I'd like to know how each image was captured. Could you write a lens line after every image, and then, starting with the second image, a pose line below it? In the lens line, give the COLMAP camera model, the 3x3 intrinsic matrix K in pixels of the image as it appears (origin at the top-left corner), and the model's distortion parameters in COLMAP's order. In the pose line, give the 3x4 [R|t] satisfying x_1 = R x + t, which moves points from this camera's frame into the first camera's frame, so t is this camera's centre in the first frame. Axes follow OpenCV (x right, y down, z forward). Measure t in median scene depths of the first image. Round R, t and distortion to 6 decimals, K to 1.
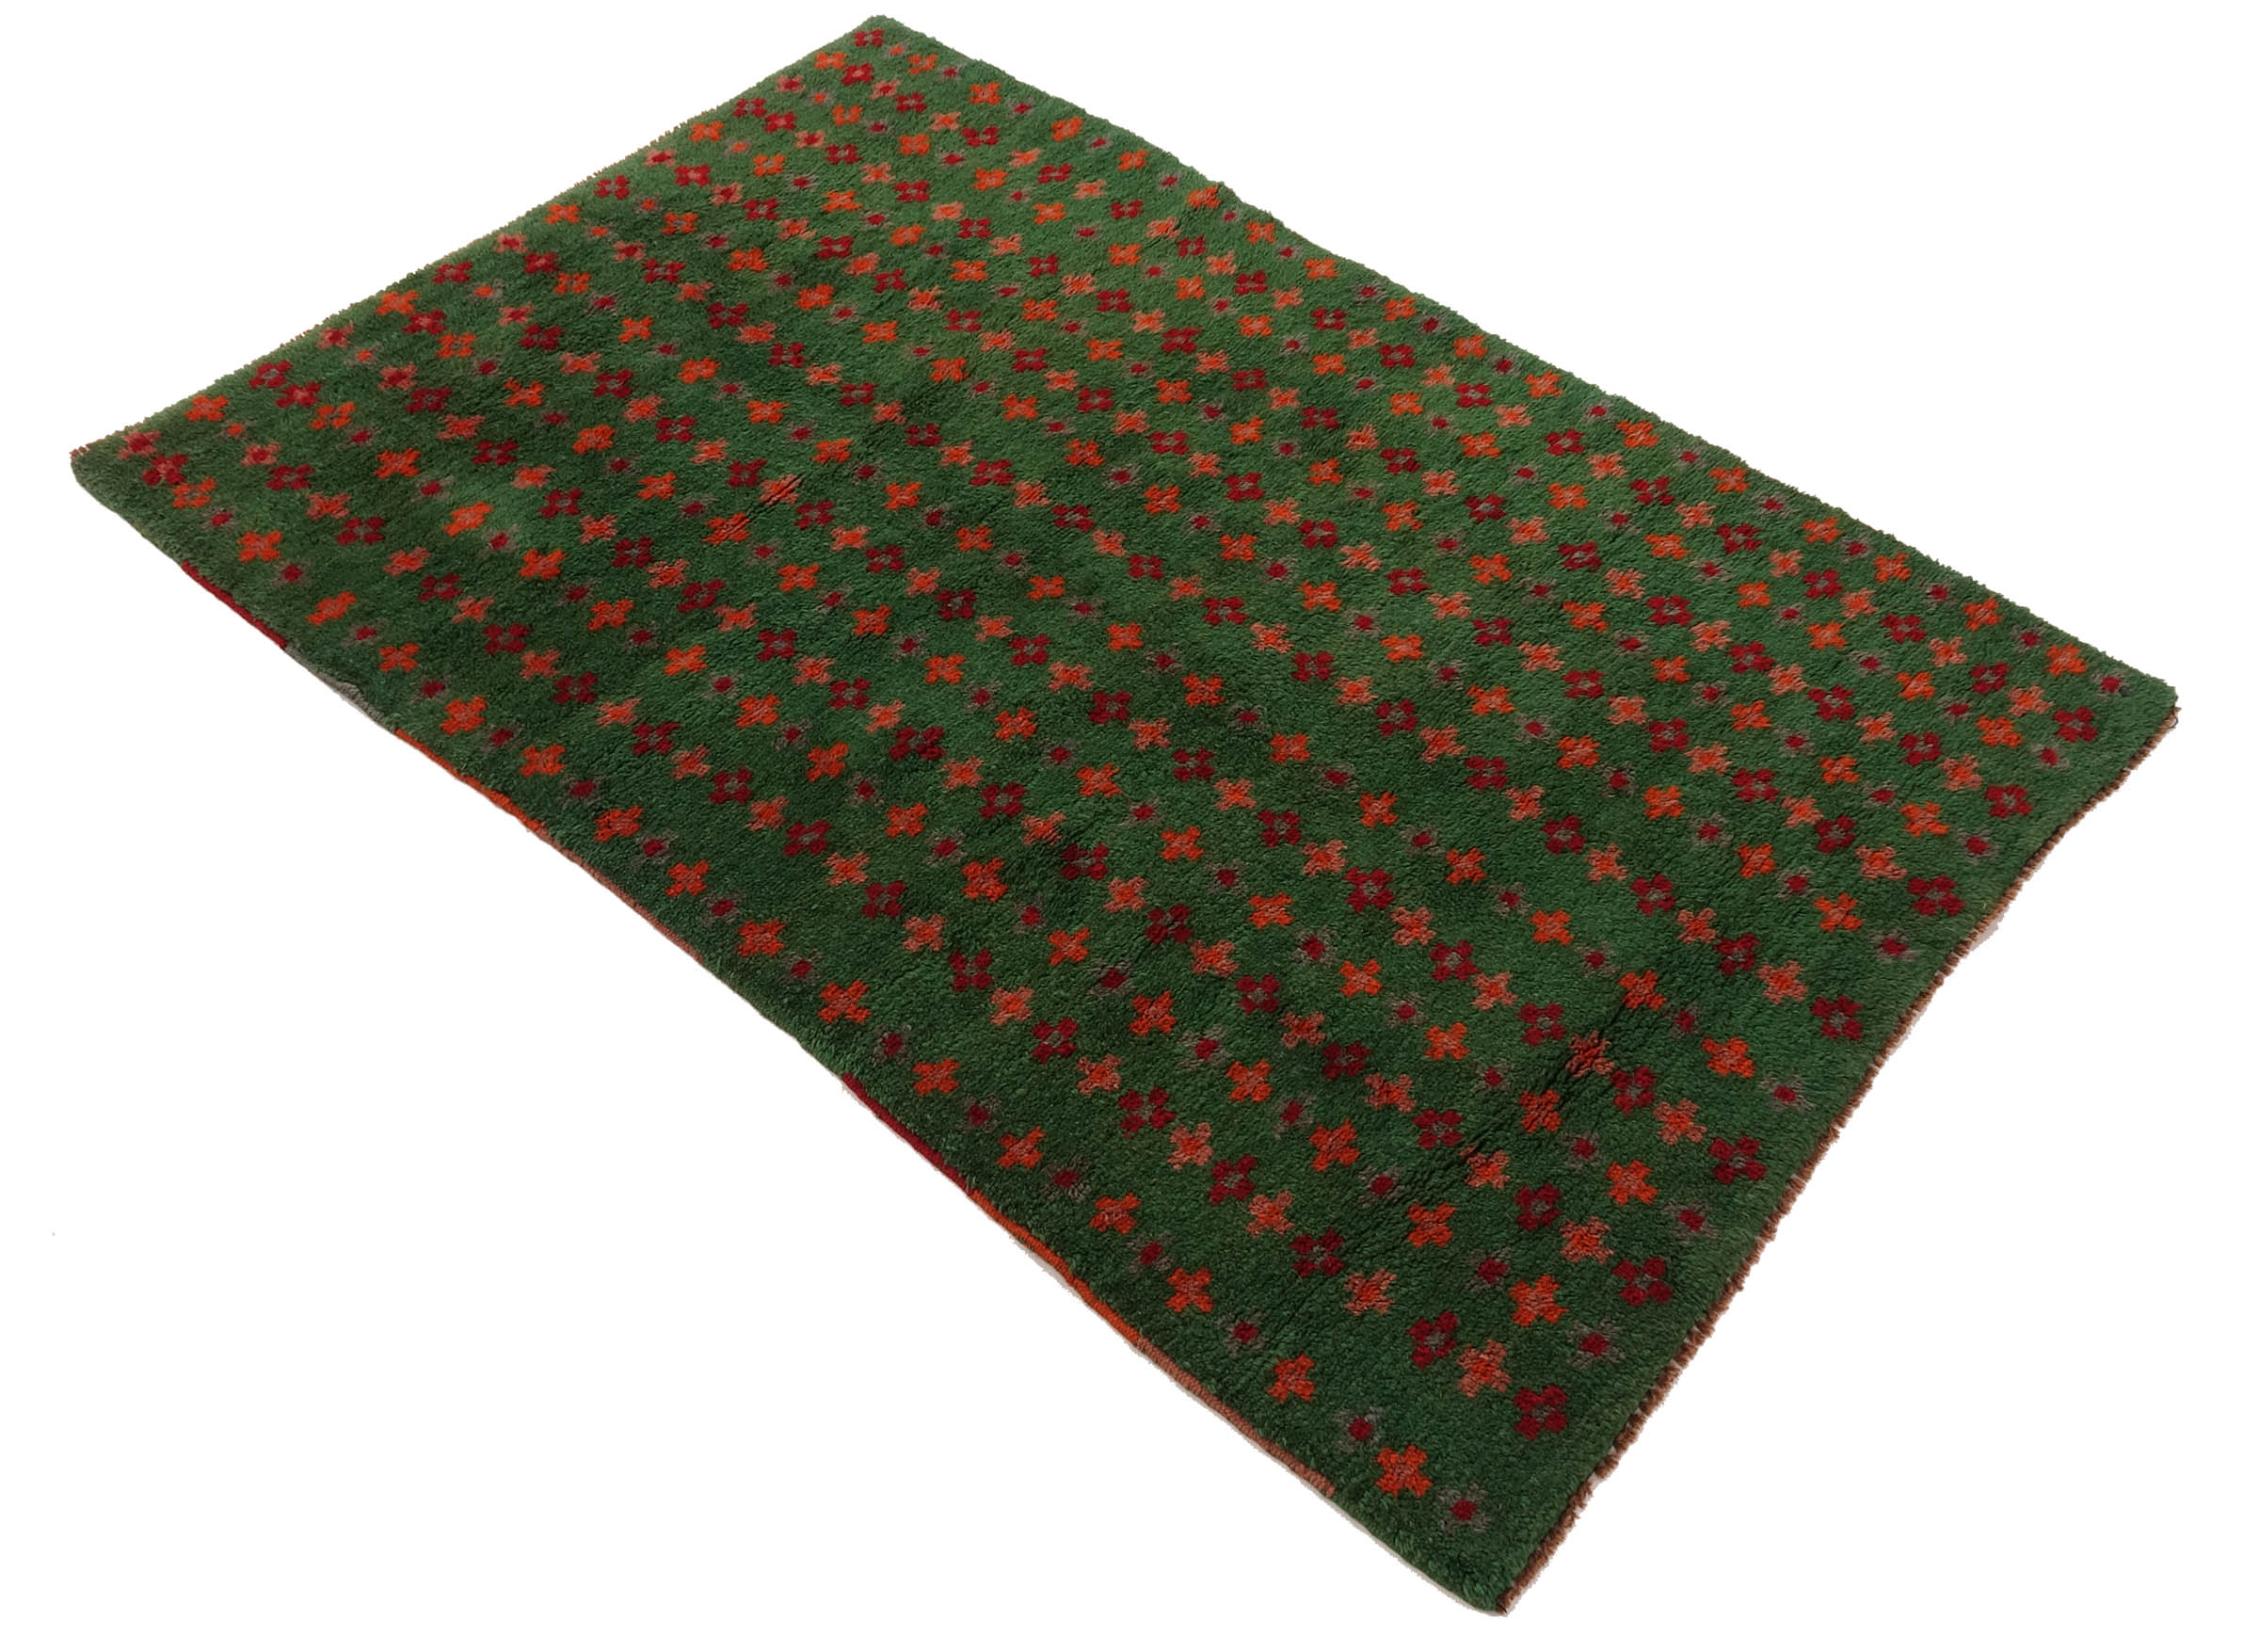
lens RADIAL K [[2036.9, 0, 1117.1], [0, 2036.9, 826.4], [0, 0, 1]] dist [-0.002235, -0.005034]
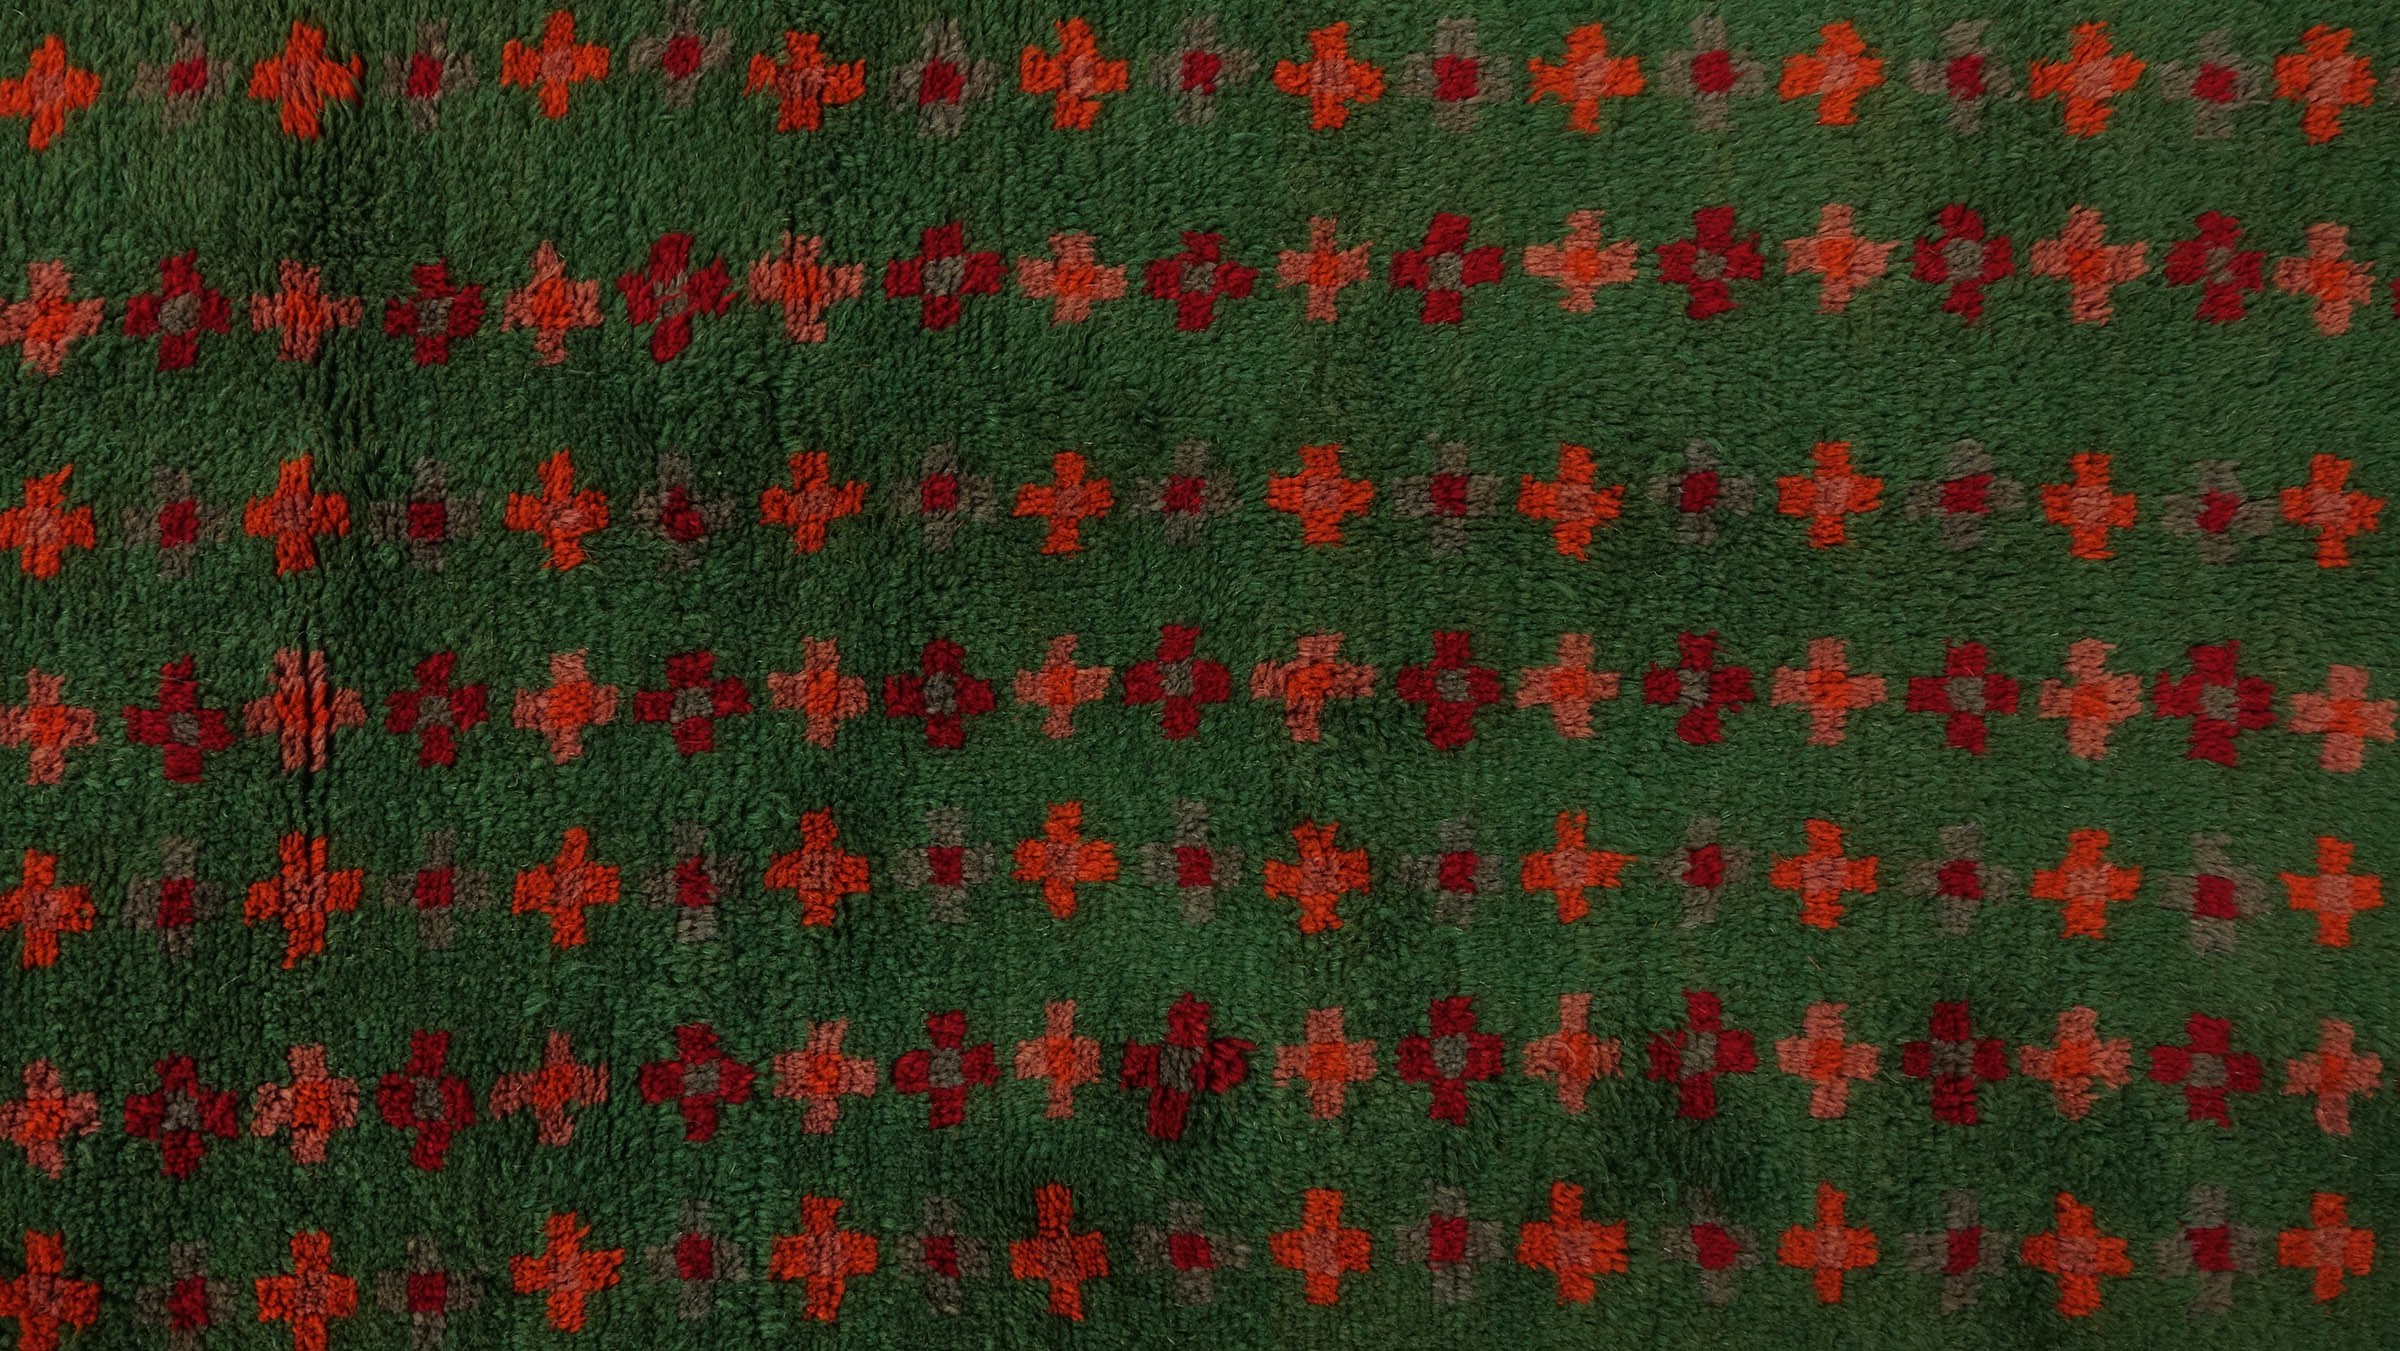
lens RADIAL K [[1690.4, 0, 1200.0], [0, 1690.4, 675.5], [0, 0, 1]] dist [0.009481, -0.022567]
pose [[0.743447, -0.668059, 0.031383, -0.046286], [0.517340, 0.604191, 0.606063, -0.273670], [-0.423847, -0.434340, 0.794797, 0.681496]]
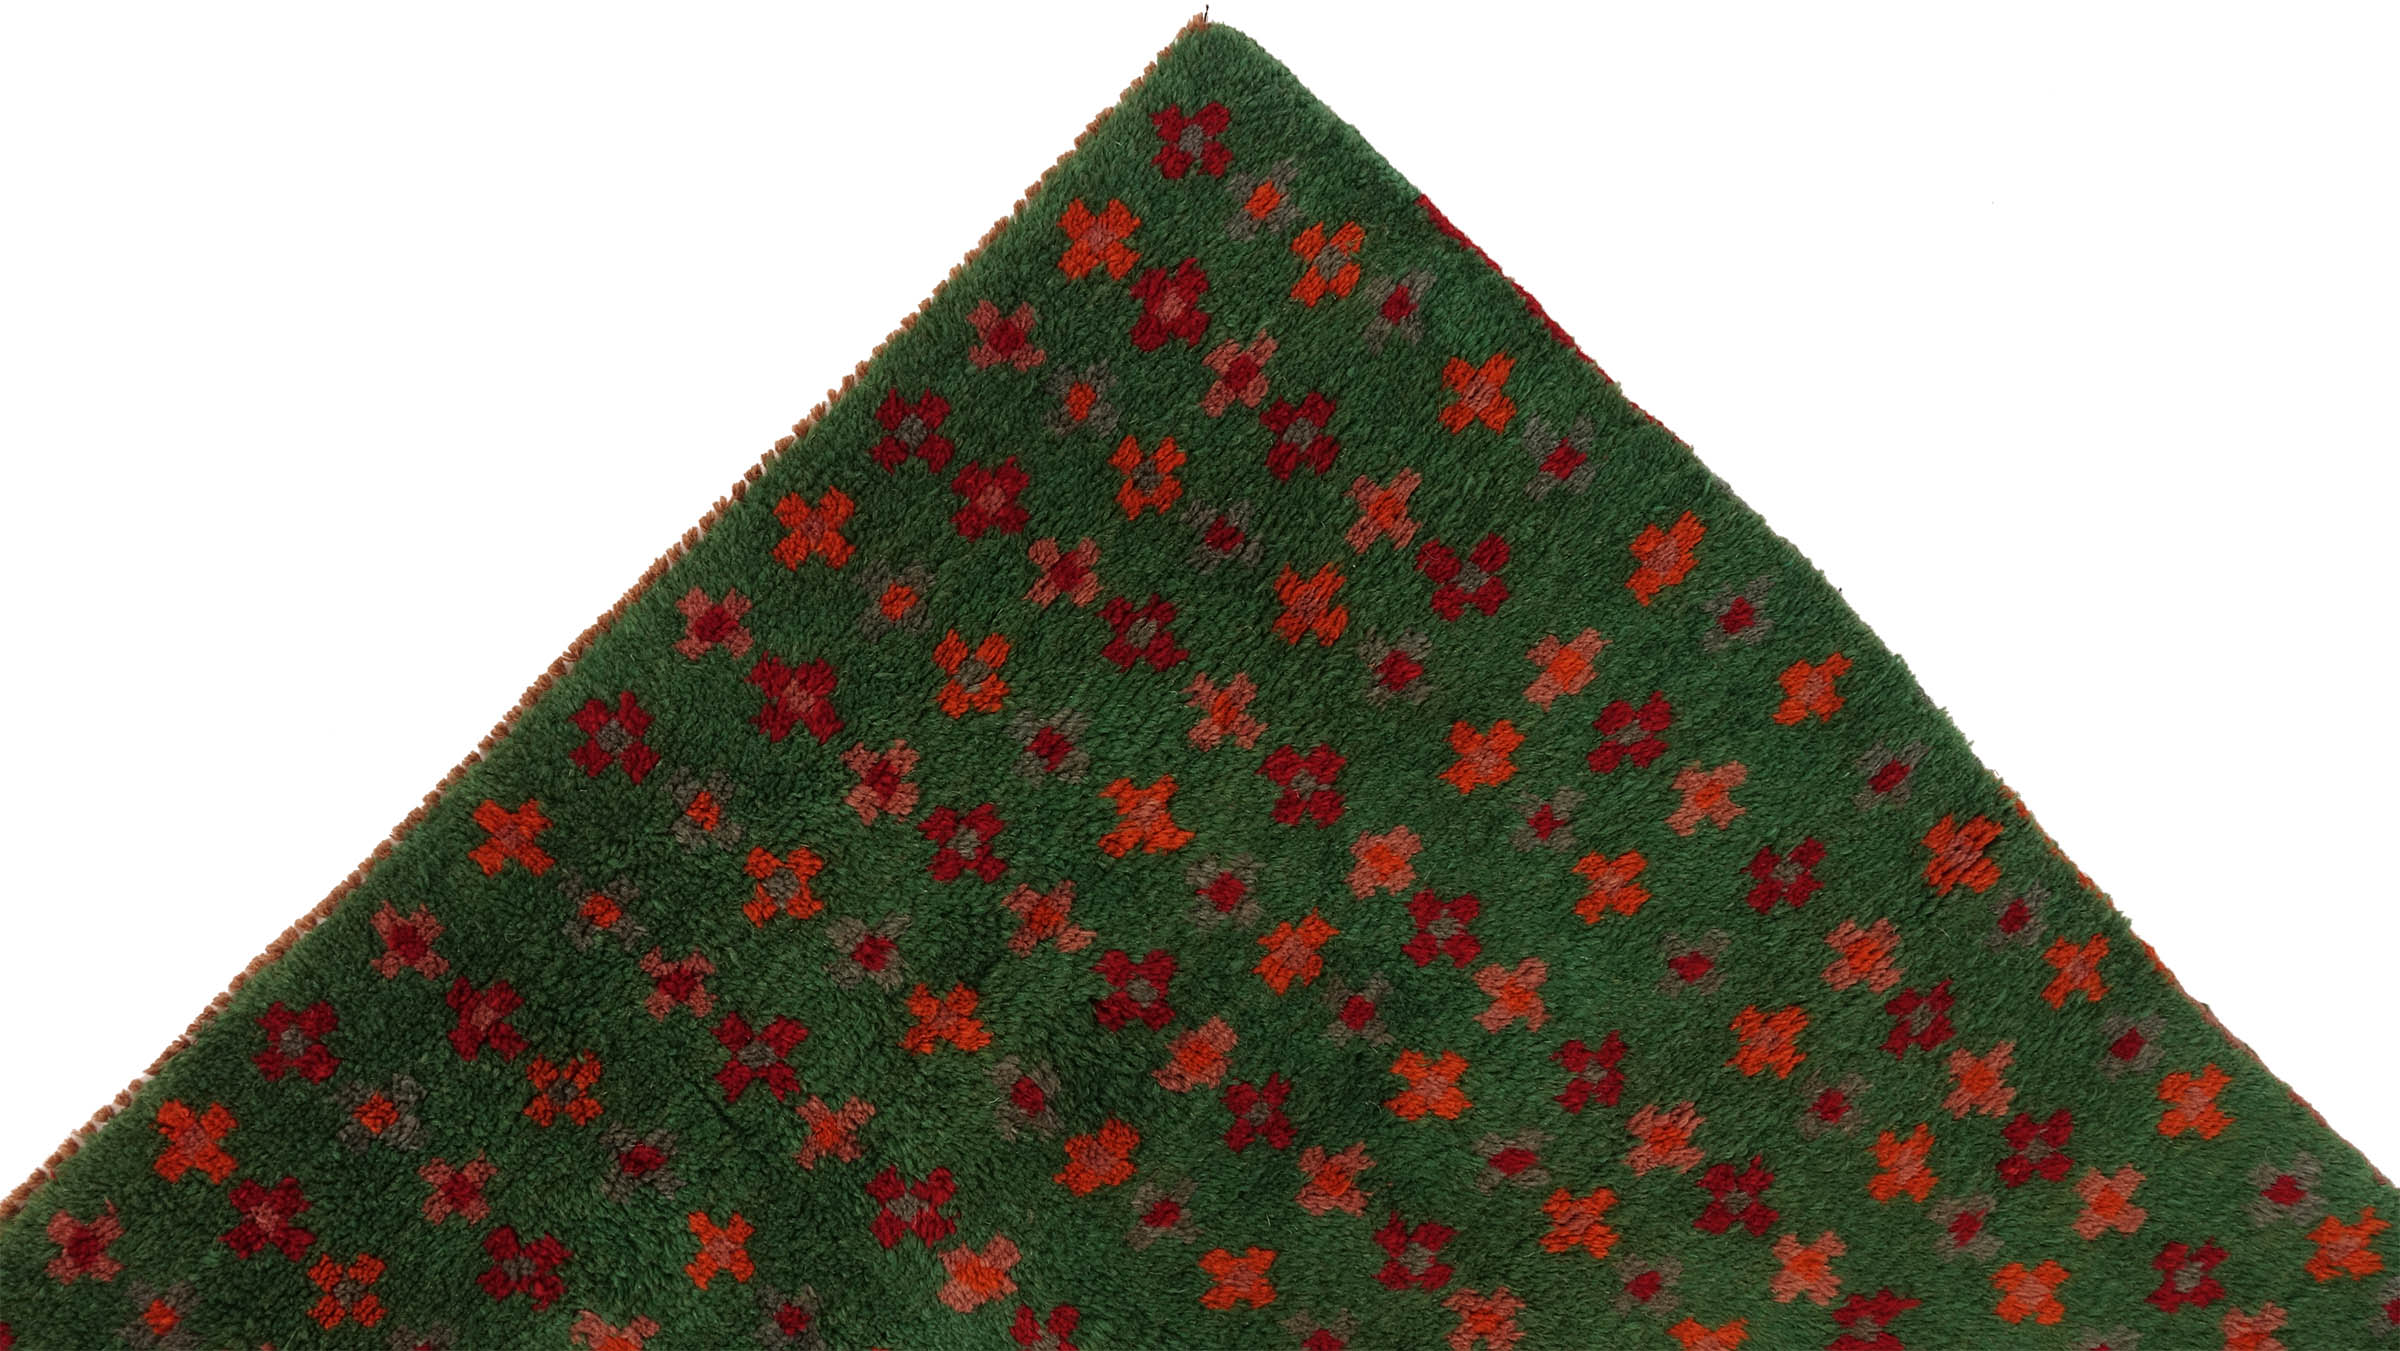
lens RADIAL K [[1690.4, 0, 1200.0], [0, 1690.4, 675.5], [0, 0, 1]] dist [0.009481, -0.022567]
pose [[0.998305, 0.052061, 0.026017, -0.154705], [-0.056601, 0.764391, 0.642264, -0.649149], [0.013550, -0.642648, 0.766042, 0.849503]]
